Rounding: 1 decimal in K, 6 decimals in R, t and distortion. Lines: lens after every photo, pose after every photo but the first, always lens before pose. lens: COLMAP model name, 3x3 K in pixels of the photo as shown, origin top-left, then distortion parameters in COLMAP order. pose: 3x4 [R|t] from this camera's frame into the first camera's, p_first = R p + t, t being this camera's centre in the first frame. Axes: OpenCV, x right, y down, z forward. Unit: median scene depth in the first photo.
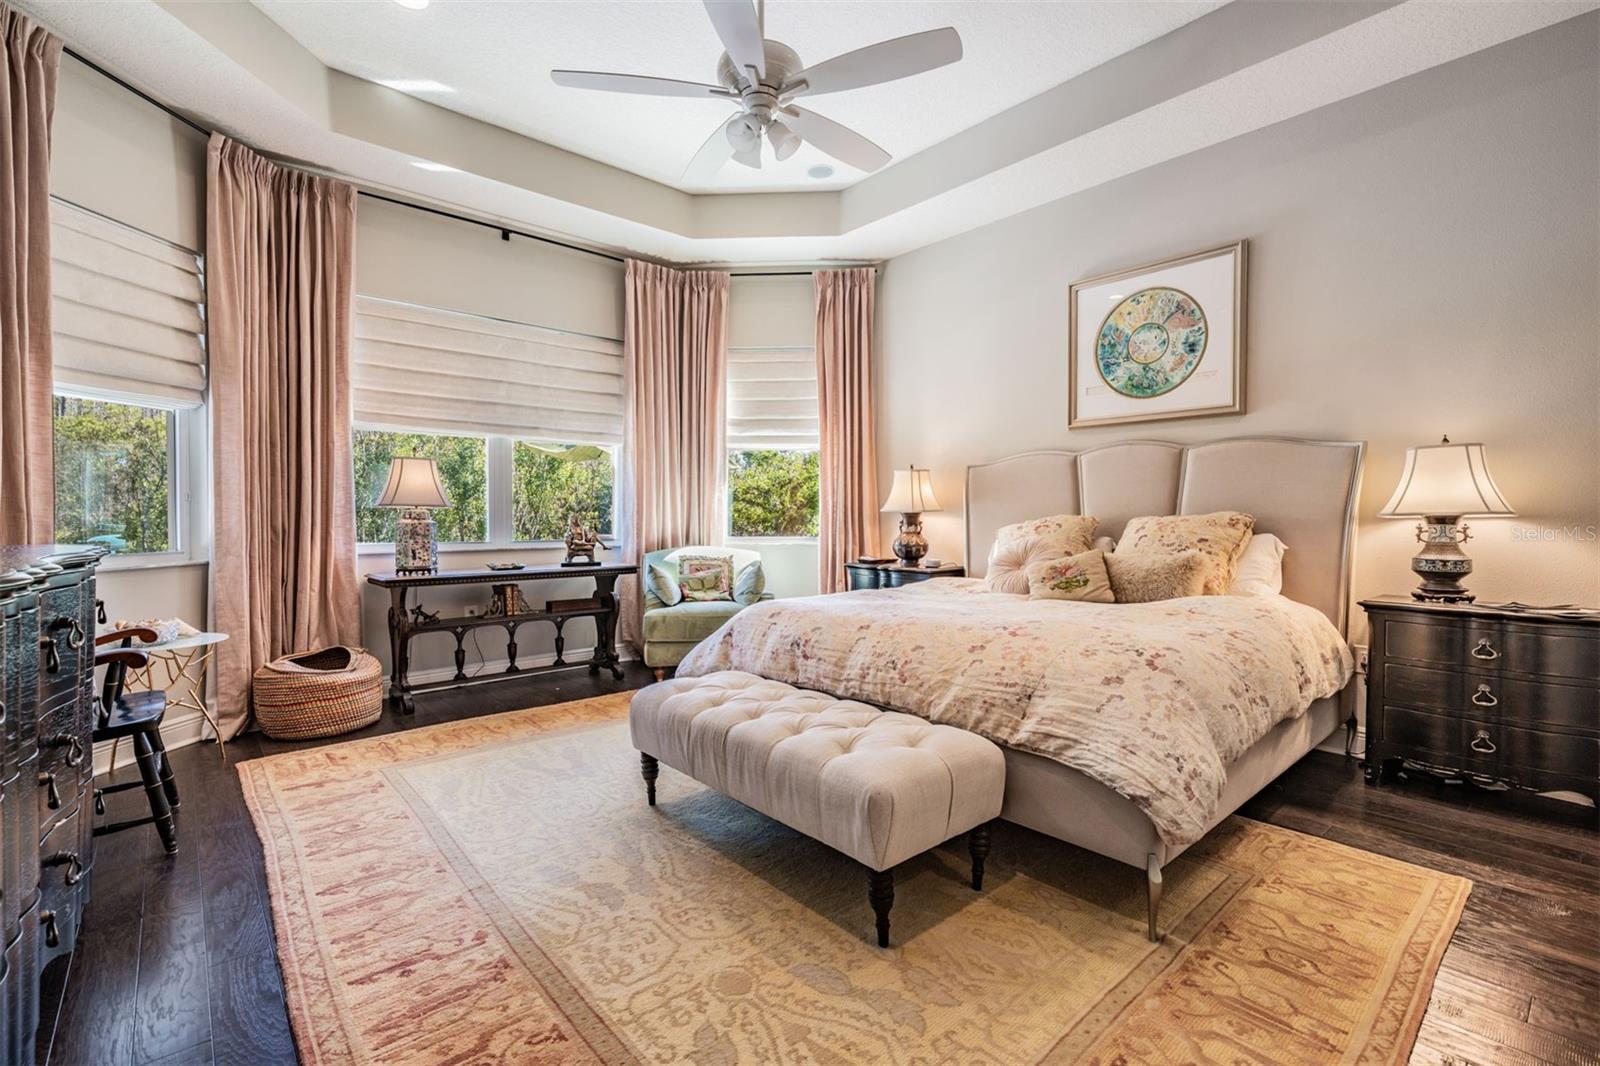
lens RADIAL K [[722.4, 0, 800.5], [0, 722.4, 529.0], [0, 0, 1]] dist [0.000009, -0.000632]
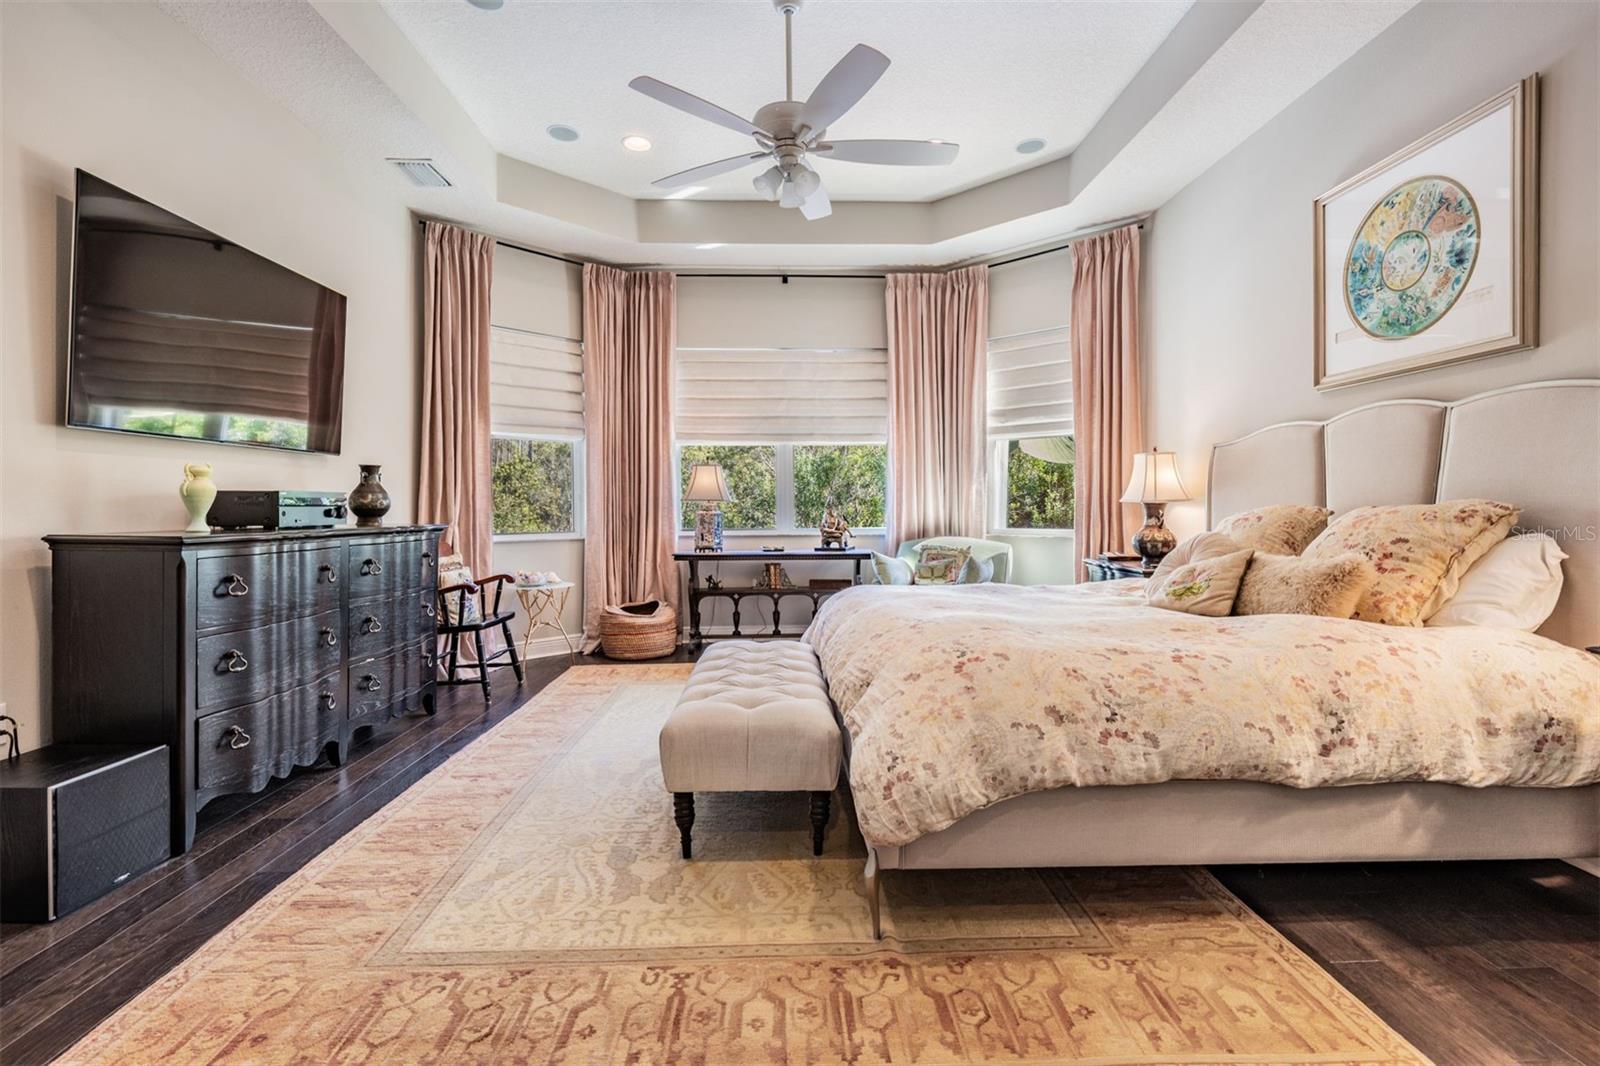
lens RADIAL K [[732.6, 0, 799.0], [0, 732.6, 517.4], [0, 0, 1]] dist [0.000567, -0.000077]
pose [[0.766491, 0.006085, -0.642226, 0.474434], [-0.008492, 0.999964, -0.000661, -0.001435], [0.642199, 0.005961, 0.766515, 0.072892]]
